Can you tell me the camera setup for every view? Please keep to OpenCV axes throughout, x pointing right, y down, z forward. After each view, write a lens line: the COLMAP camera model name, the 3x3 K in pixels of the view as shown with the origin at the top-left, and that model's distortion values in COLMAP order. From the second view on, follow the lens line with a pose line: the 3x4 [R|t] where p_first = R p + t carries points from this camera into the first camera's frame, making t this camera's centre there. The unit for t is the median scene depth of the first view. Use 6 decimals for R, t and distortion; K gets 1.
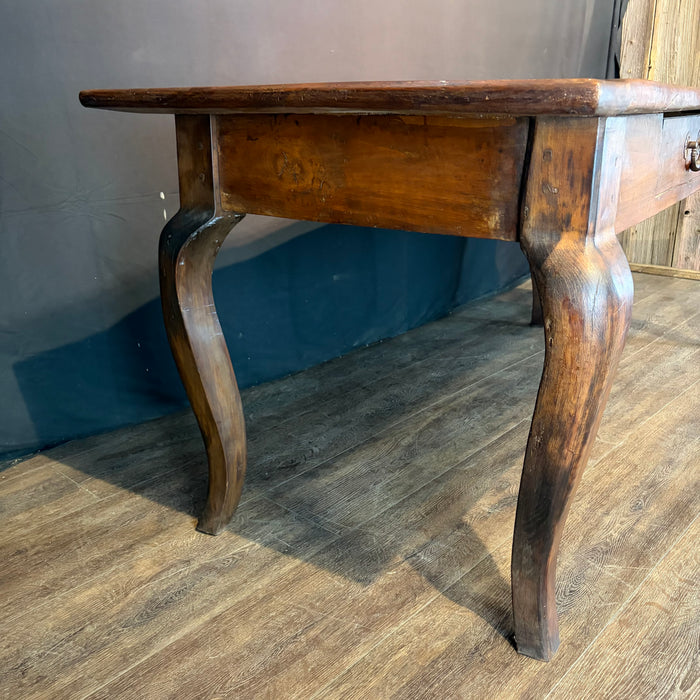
lens RADIAL K [[711.8, 0, 349.1], [0, 711.8, 348.5], [0, 0, 1]] dist [0.015164, 0.000000]
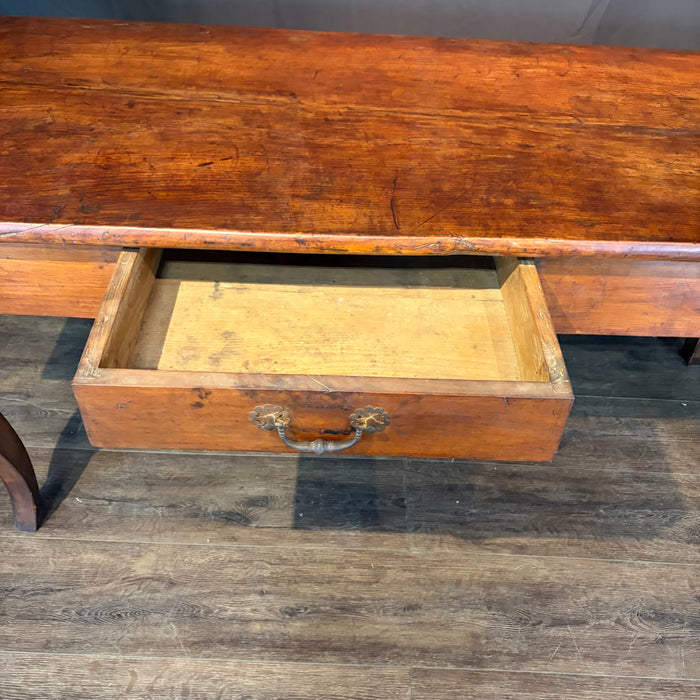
lens RADIAL K [[711.8, 0, 342.7], [0, 711.8, 353.0], [0, 0, 1]] dist [0.015164, 0.000000]
pose [[0.656423, 0.543950, -0.522711, 0.838634], [-0.281703, 0.819510, 0.499046, -0.622720], [0.699823, -0.180336, 0.691178, 0.486534]]
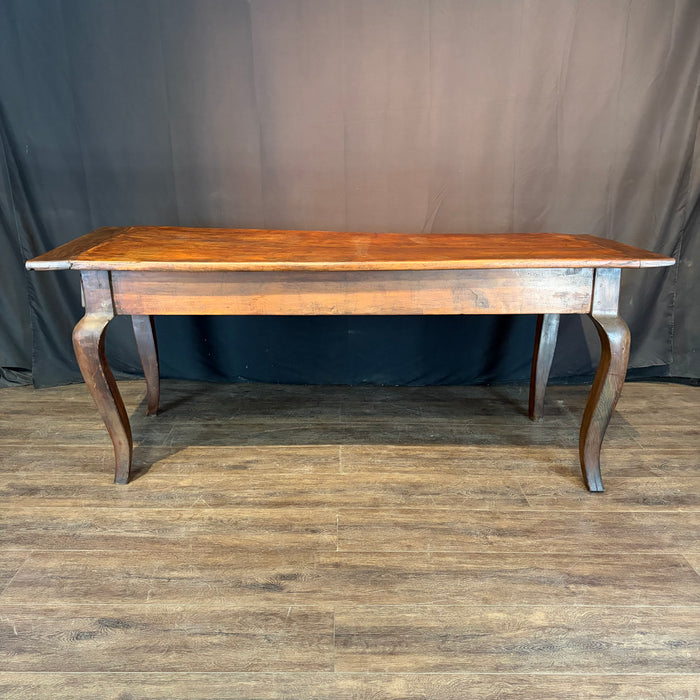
lens RADIAL K [[711.8, 0, 351.3], [0, 711.8, 350.4], [0, 0, 1]] dist [0.015164, 0.000000]
pose [[0.687569, 0.239874, -0.685354, 1.758833], [-0.254786, 0.963546, 0.081633, -0.317063], [0.679951, 0.118490, 0.723620, -0.138182]]
